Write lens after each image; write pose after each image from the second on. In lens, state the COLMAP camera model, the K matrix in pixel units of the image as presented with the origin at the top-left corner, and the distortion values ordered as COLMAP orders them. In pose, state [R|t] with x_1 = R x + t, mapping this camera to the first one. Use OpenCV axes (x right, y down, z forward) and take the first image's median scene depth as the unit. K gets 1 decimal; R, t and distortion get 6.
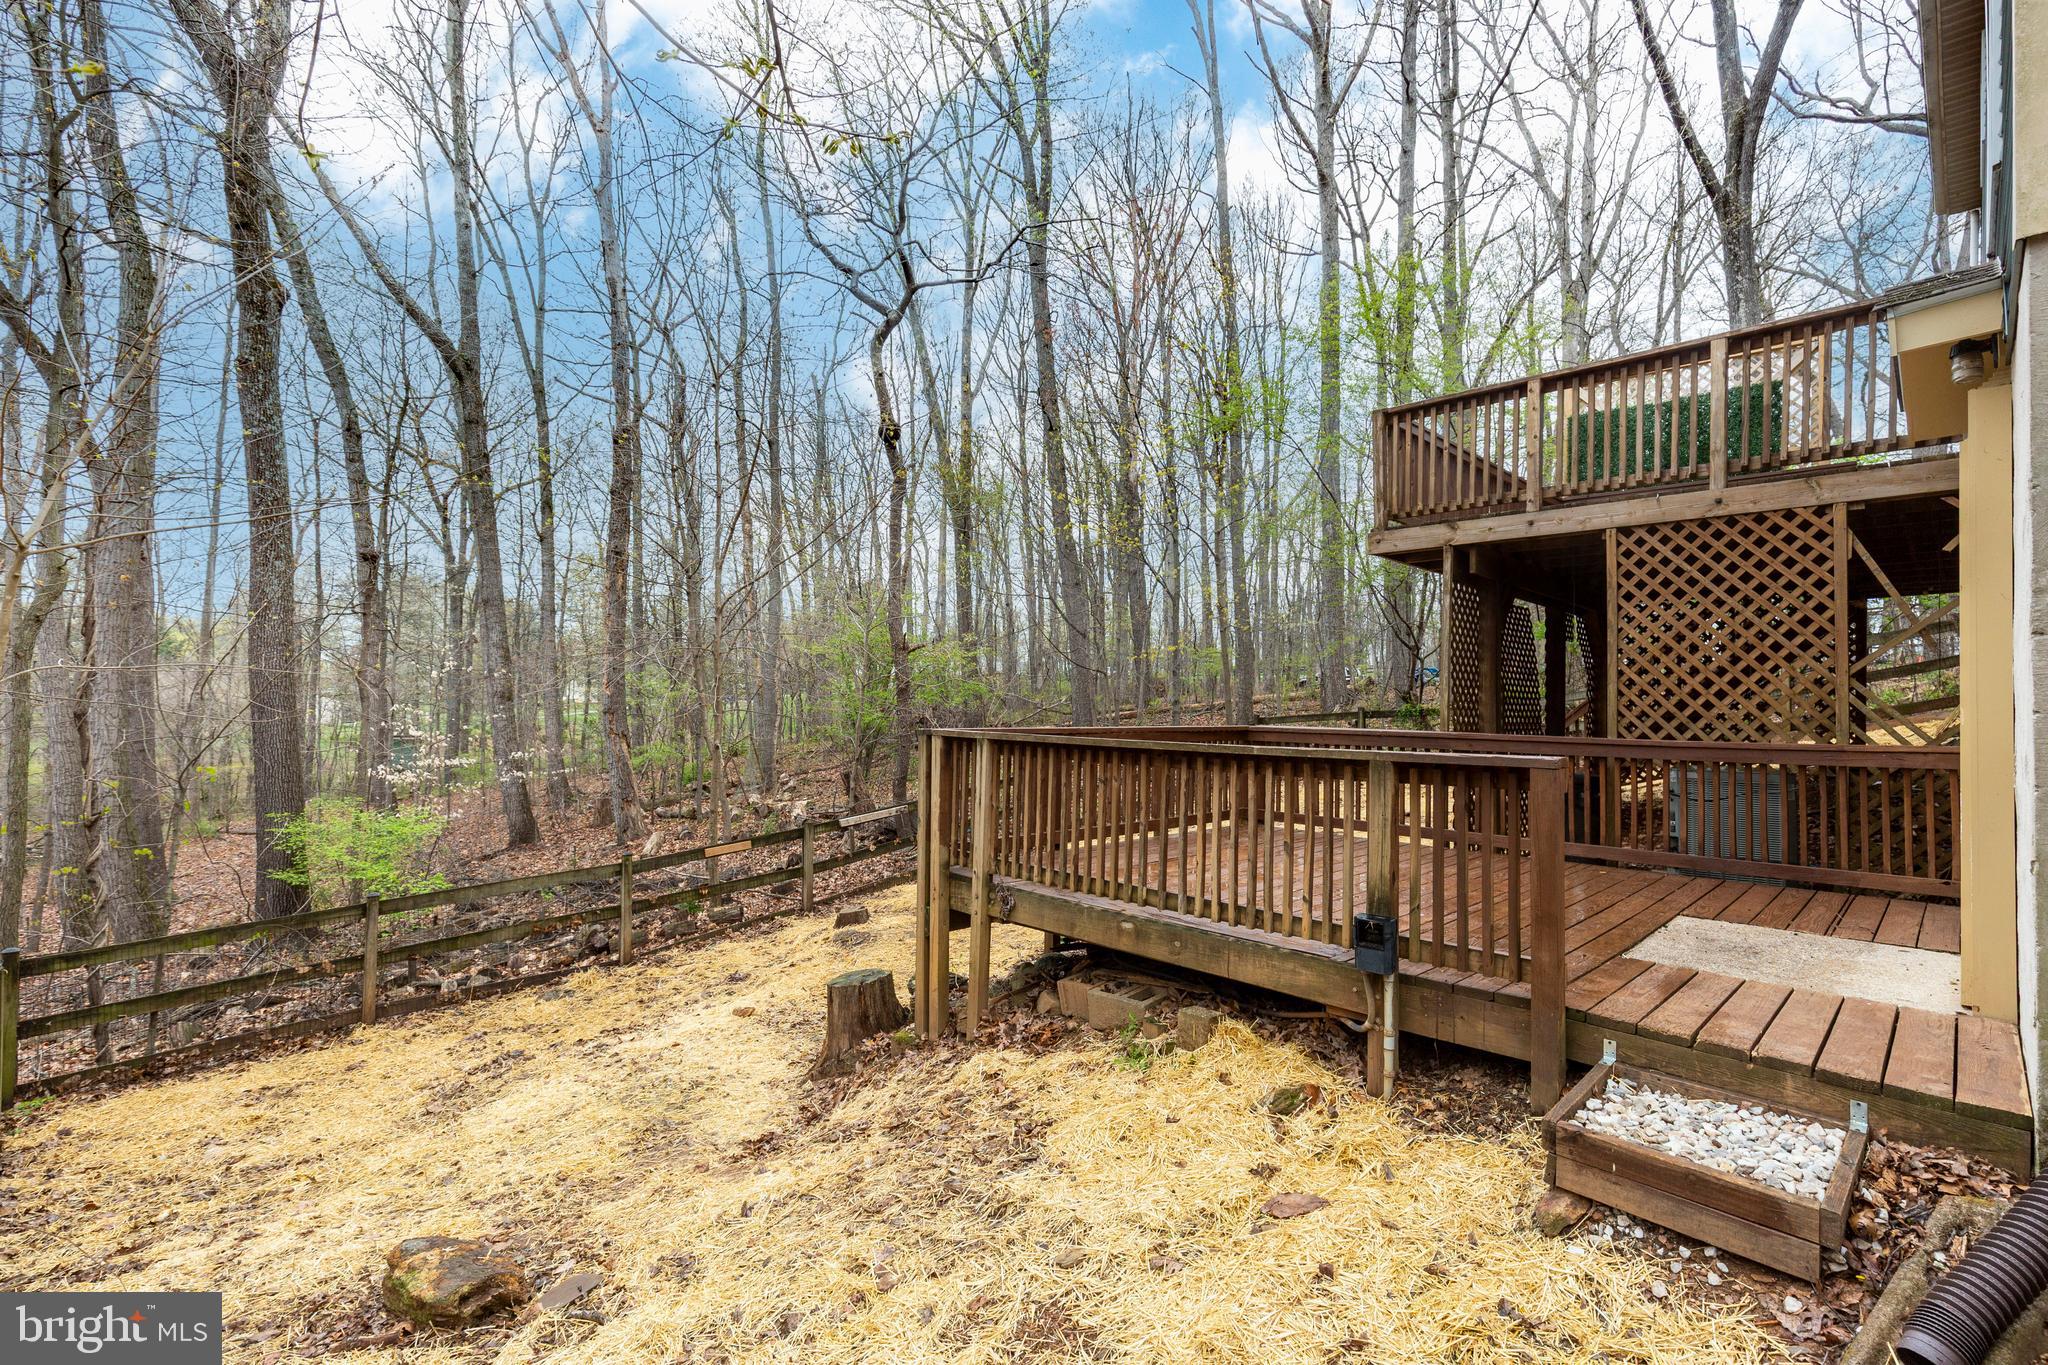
lens RADIAL K [[933.7, 0, 1011.4], [0, 933.7, 680.6], [0, 0, 1]] dist [0.002423, -0.000704]
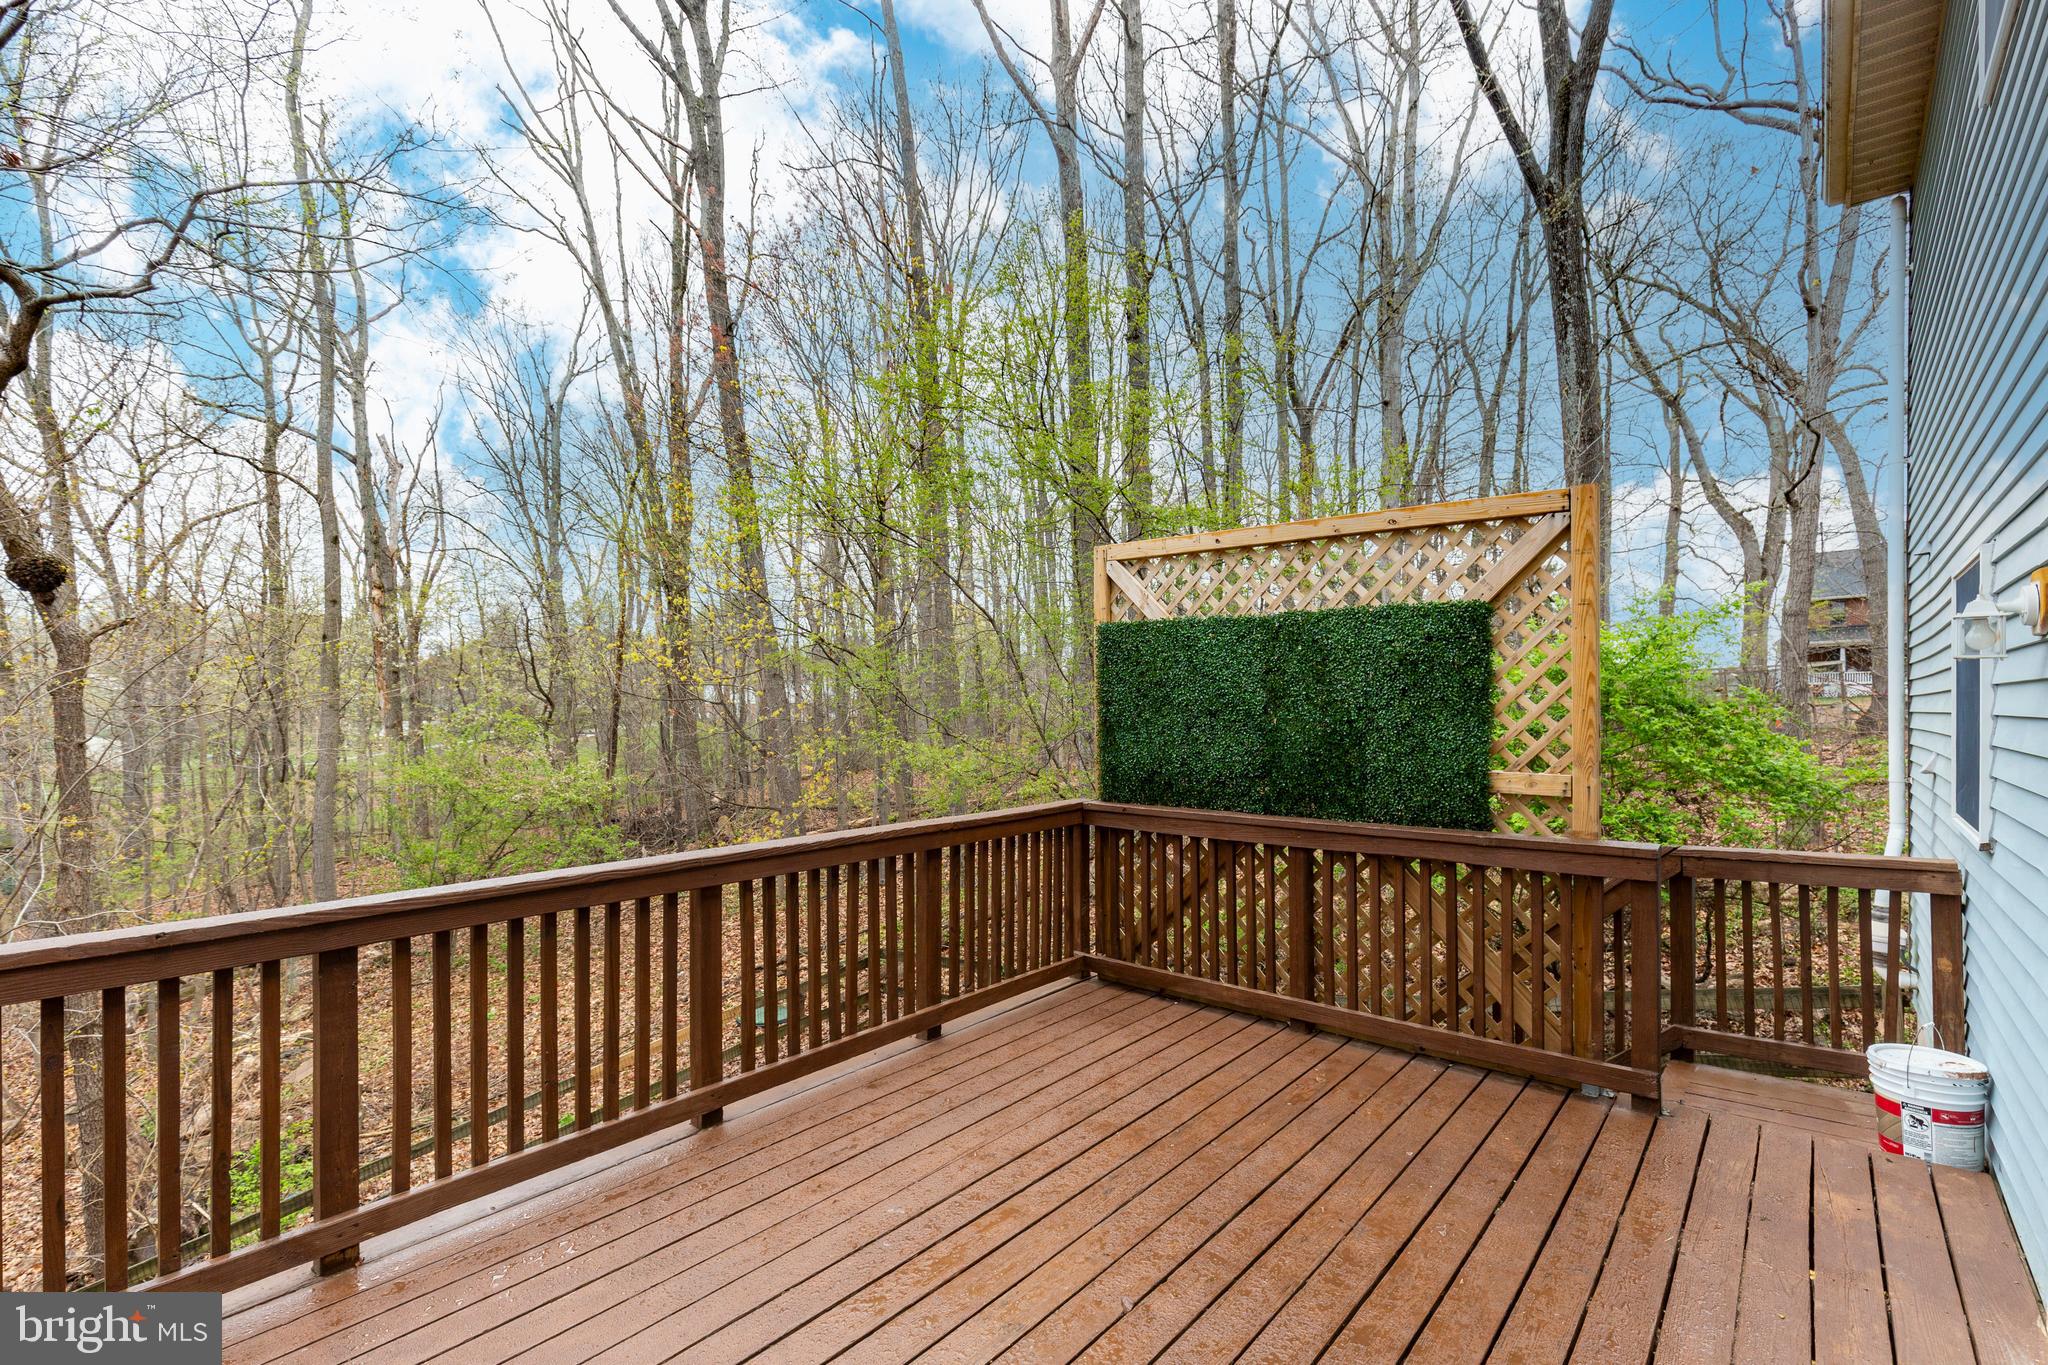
lens RADIAL K [[933.7, 0, 1004.1], [0, 933.7, 695.3], [0, 0, 1]] dist [0.002423, -0.000704]
pose [[0.996679, -0.018734, 0.079247, 0.155029], [0.017239, 0.999661, 0.019513, -0.076996], [-0.079586, -0.018082, 0.996664, 0.162296]]
